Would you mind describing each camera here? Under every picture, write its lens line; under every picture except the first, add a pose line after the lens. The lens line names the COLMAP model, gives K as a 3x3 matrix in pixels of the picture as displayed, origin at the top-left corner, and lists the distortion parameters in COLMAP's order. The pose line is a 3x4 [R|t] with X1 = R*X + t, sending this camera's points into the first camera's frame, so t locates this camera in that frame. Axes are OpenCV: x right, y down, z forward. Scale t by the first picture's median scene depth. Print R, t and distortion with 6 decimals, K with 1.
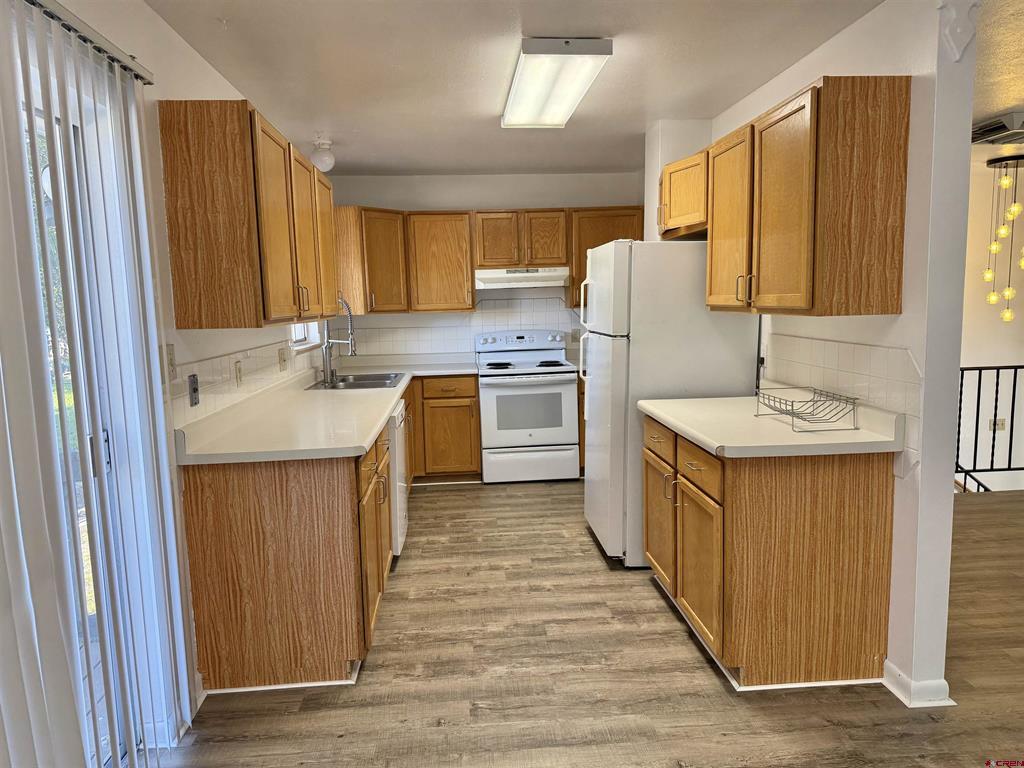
lens RADIAL K [[717.8, 0, 510.8], [0, 717.8, 386.5], [0, 0, 1]] dist [0.053027, -0.081016]
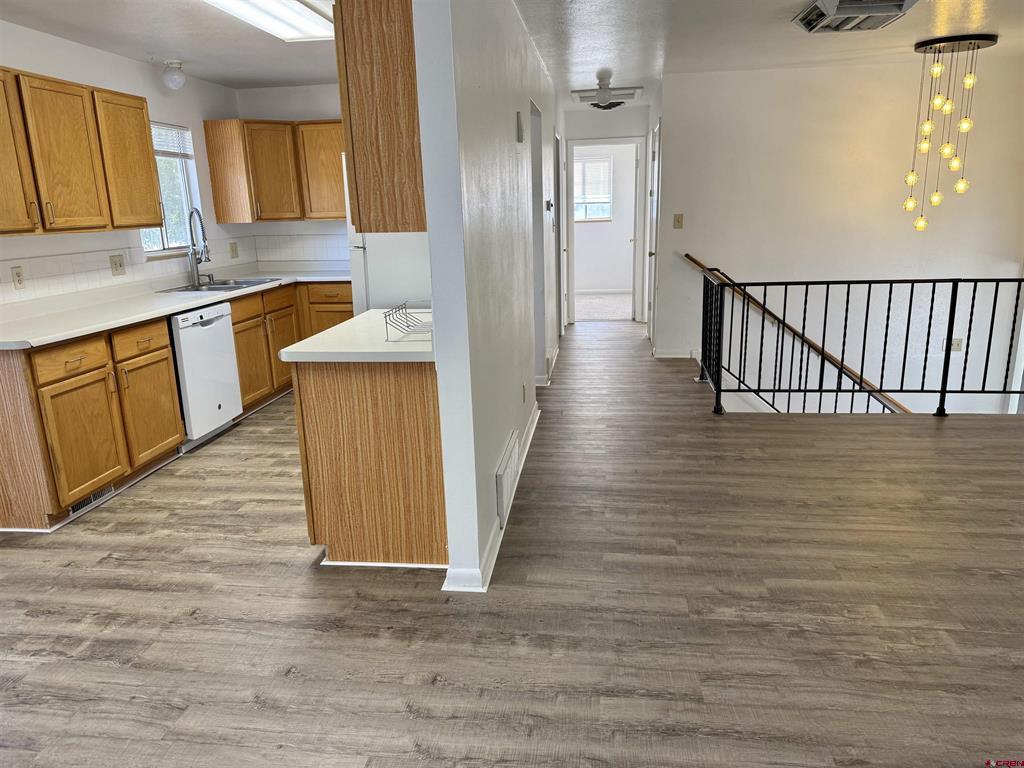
lens RADIAL K [[717.8, 0, 517.8], [0, 717.8, 389.6], [0, 0, 1]] dist [0.053027, -0.081016]
pose [[0.980993, 0.043903, -0.189012, 0.692769], [-0.017935, 0.990413, 0.136967, -0.013781], [0.193214, -0.130973, 0.972376, -0.015358]]
